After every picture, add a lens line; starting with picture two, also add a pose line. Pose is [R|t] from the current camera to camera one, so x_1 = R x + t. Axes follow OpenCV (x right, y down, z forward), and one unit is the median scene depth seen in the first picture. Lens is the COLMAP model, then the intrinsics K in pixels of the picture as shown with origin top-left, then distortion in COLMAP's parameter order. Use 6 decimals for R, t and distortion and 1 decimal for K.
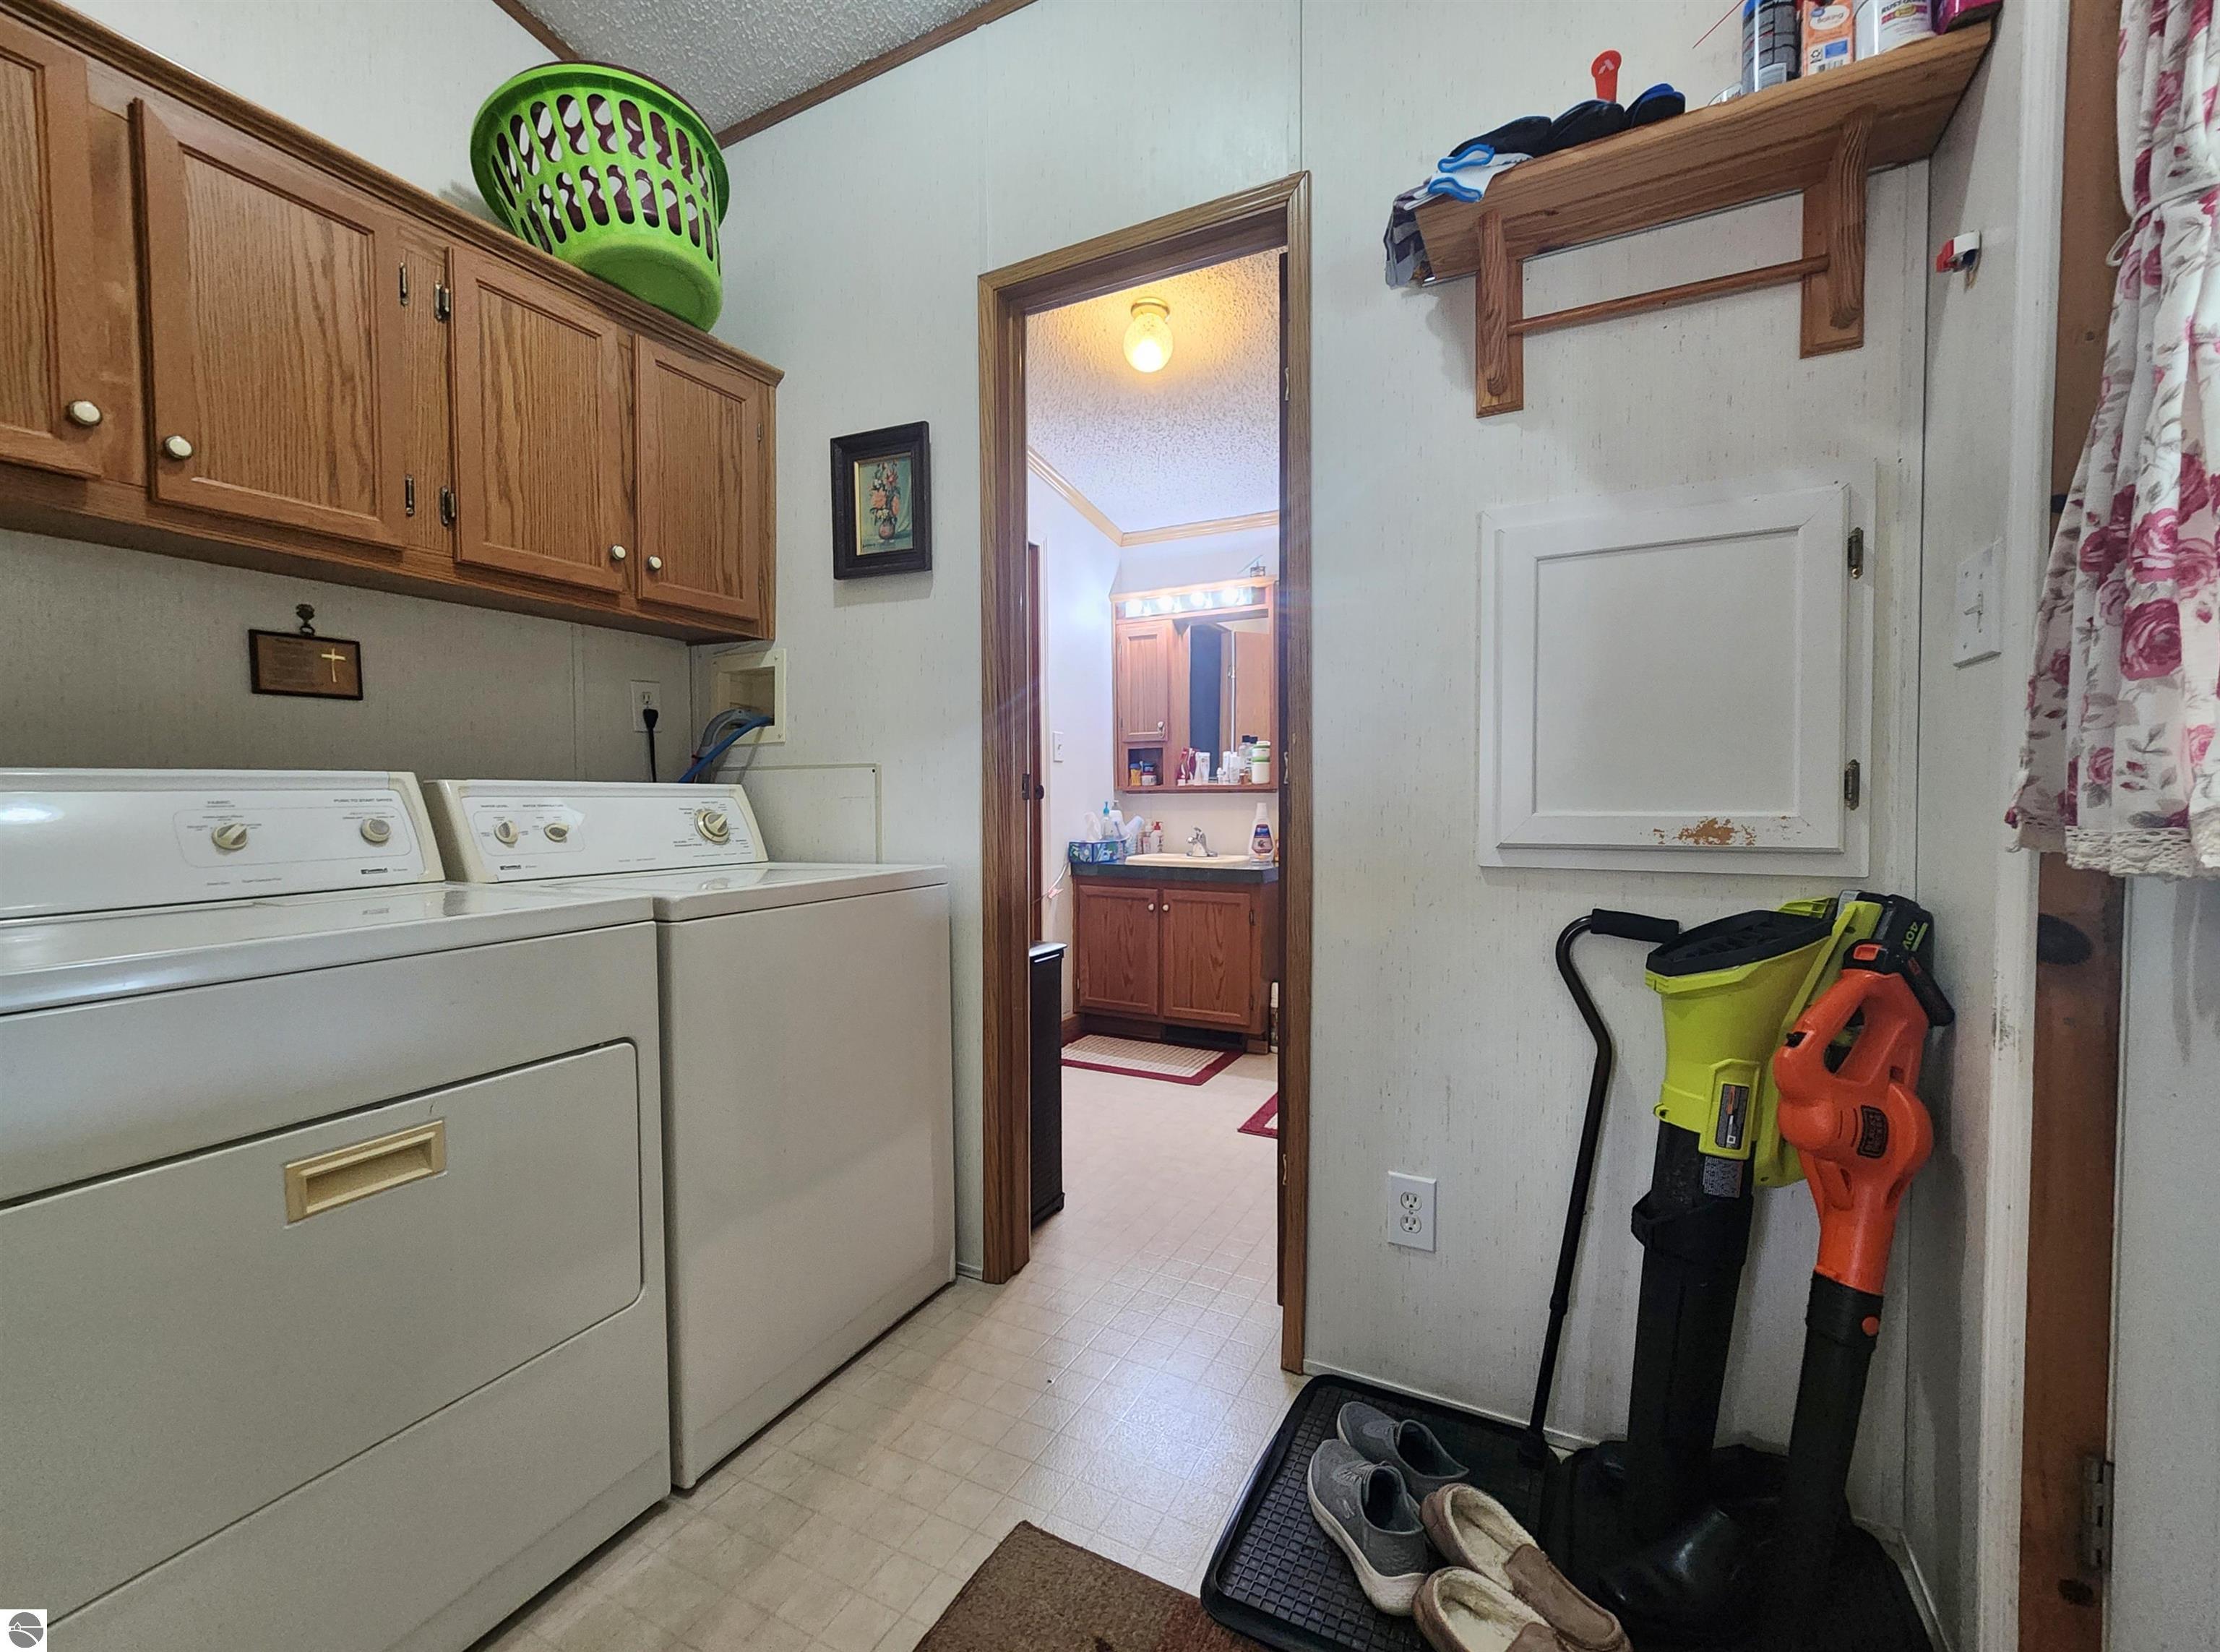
lens RADIAL K [[1101.9, 0, 1110.0], [0, 1101.9, 826.0], [0, 0, 1]] dist [0.002988, 0.001855]
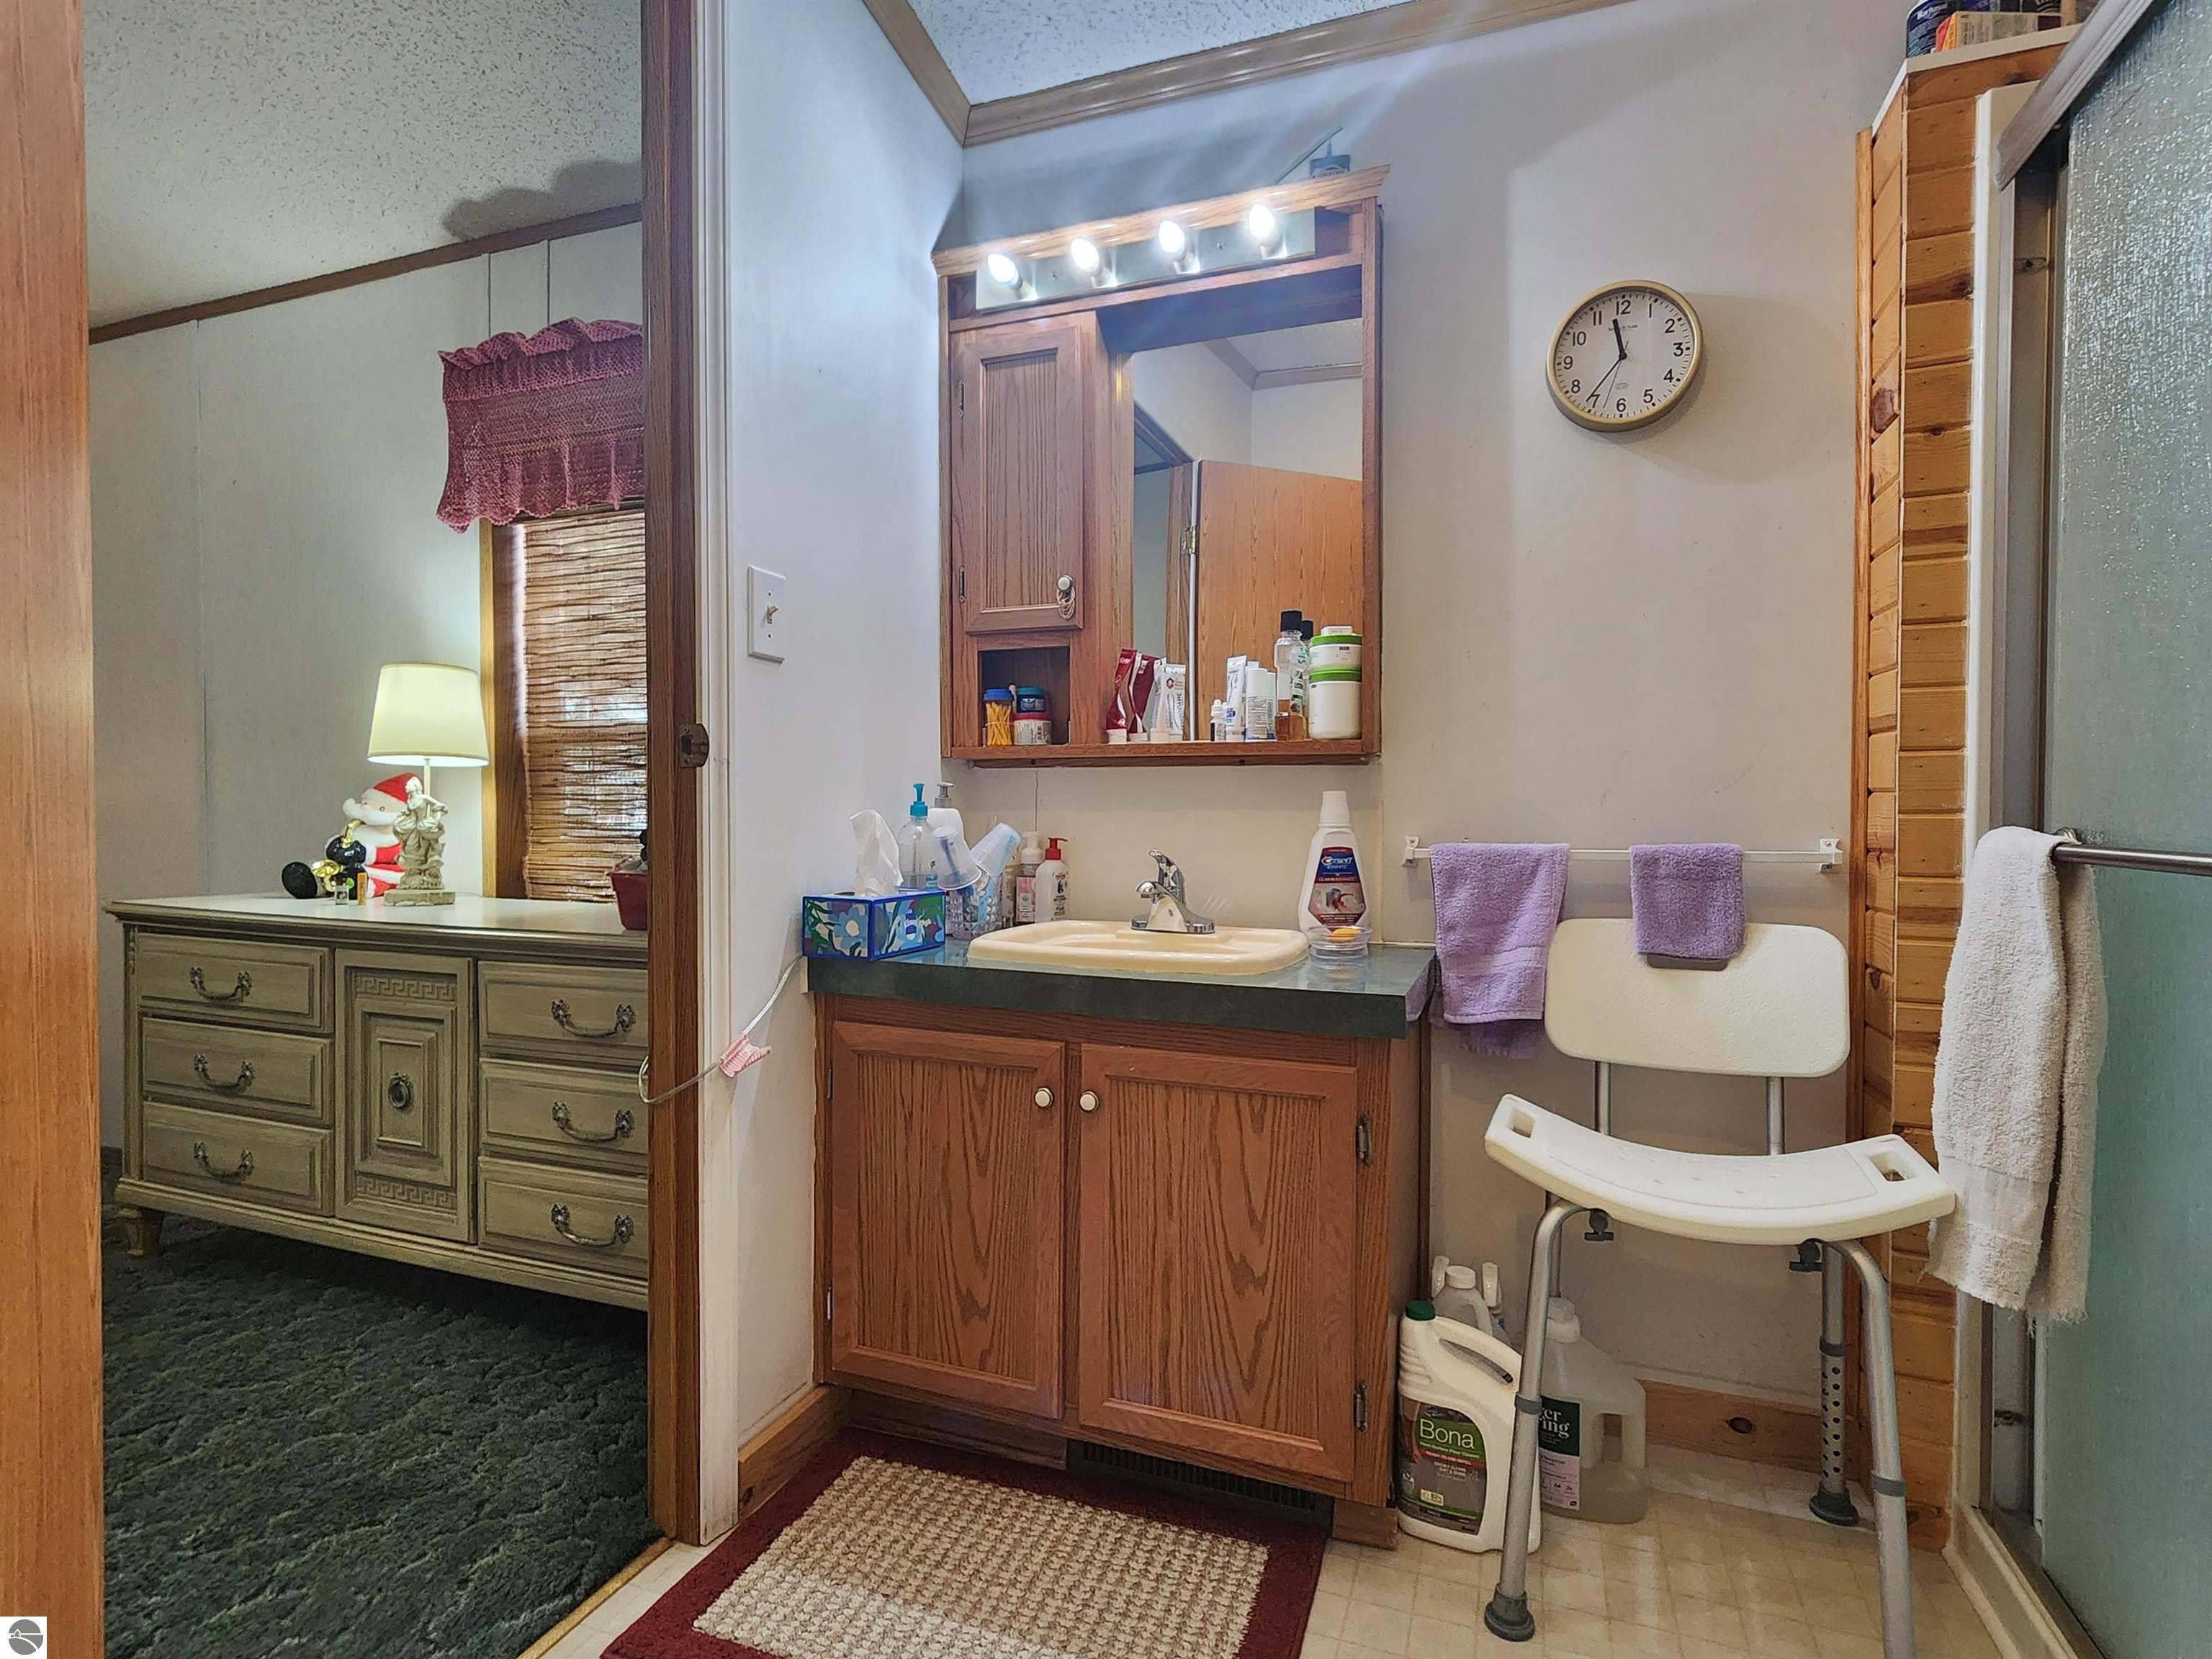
lens RADIAL K [[942.7, 0, 1103.7], [0, 942.7, 832.1], [0, 0, 1]] dist [0.001970, 0.000218]
pose [[0.991042, 0.004829, 0.133466, 0.016527], [-0.005260, 0.999982, 0.002884, -0.007158], [-0.133450, -0.003560, 0.991049, 0.690794]]
